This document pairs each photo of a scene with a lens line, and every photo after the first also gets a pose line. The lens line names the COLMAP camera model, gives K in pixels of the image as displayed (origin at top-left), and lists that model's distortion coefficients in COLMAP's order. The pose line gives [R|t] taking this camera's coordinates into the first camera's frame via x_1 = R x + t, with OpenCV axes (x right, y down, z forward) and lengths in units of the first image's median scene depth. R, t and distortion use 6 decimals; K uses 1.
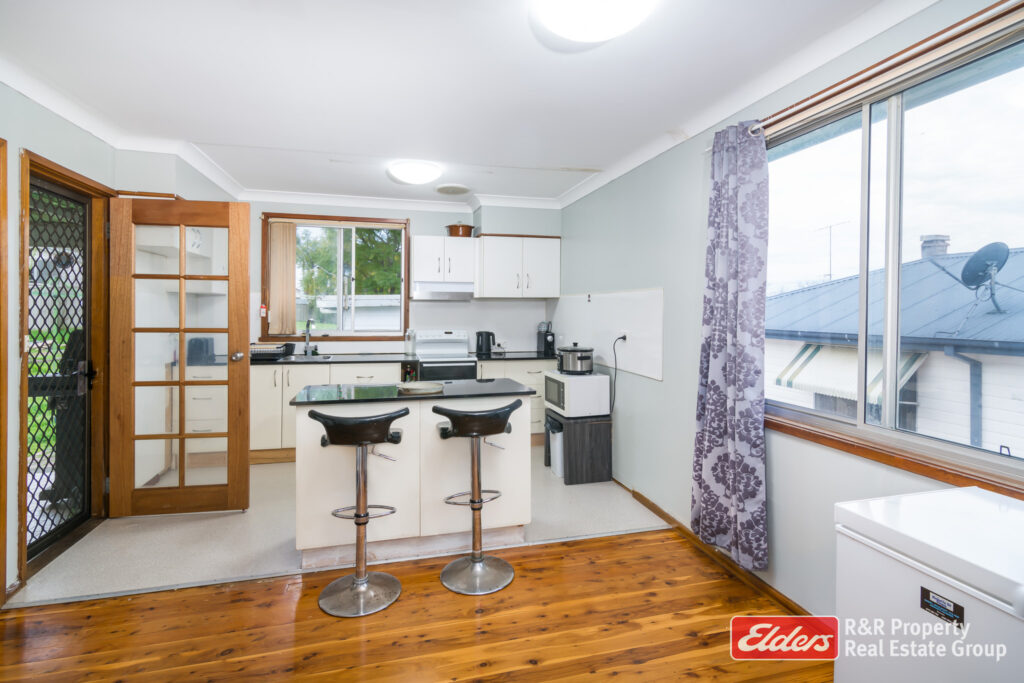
lens RADIAL K [[517.2, 0, 515.3], [0, 517.2, 318.7], [0, 0, 1]] dist [-0.002986, -0.000431]
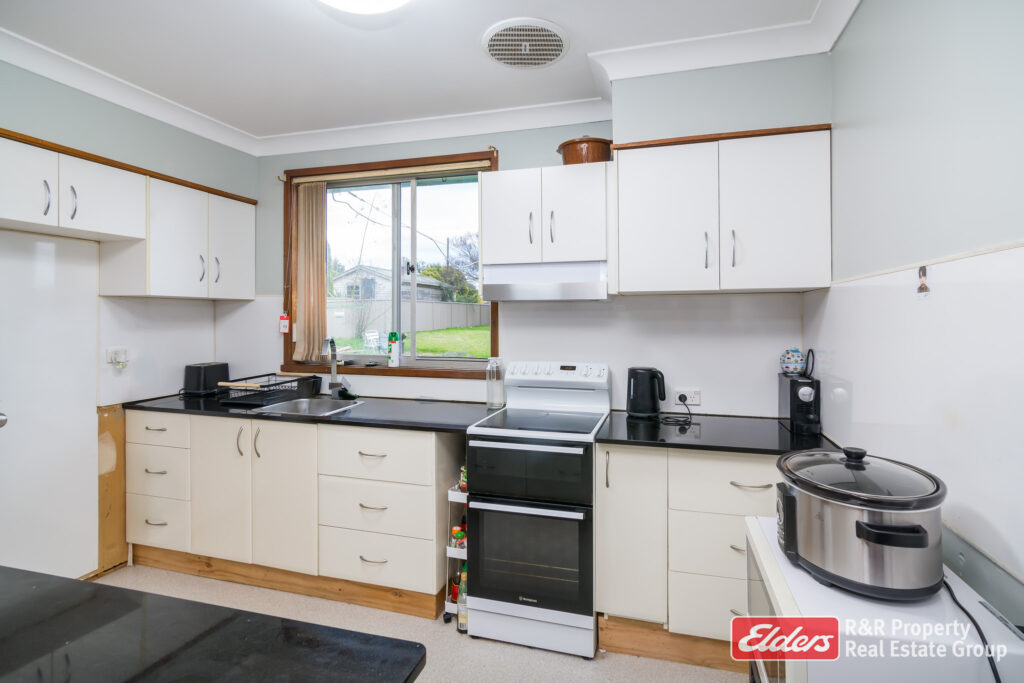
lens RADIAL K [[528.1, 0, 515.0], [0, 528.1, 315.1], [0, 0, 1]] dist [-0.003247, -0.000241]
pose [[0.853866, -0.008160, -0.520429, 0.098151], [-0.002618, 0.999797, -0.019972, -0.013895], [0.520487, 0.018415, 0.853671, 0.613873]]
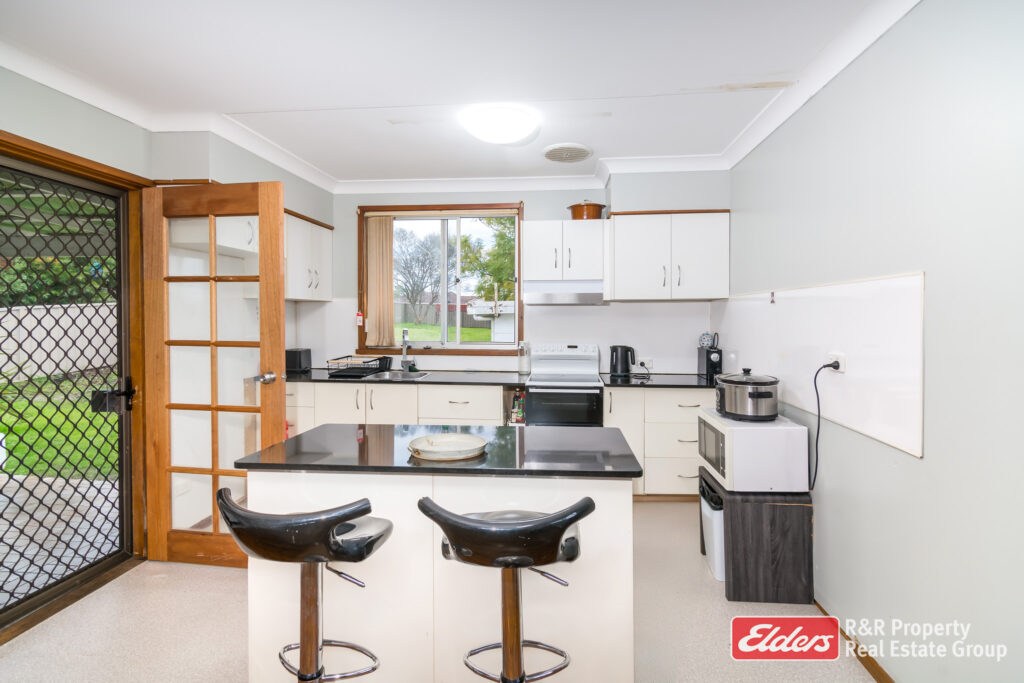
lens RADIAL K [[517.2, 0, 515.3], [0, 517.2, 318.7], [0, 0, 1]] dist [-0.002986, -0.000431]
pose [[0.937840, -0.003132, -0.347053, 0.063840], [-0.000960, 0.999932, -0.011619, -0.005822], [0.347066, 0.011230, 0.937774, 0.282784]]
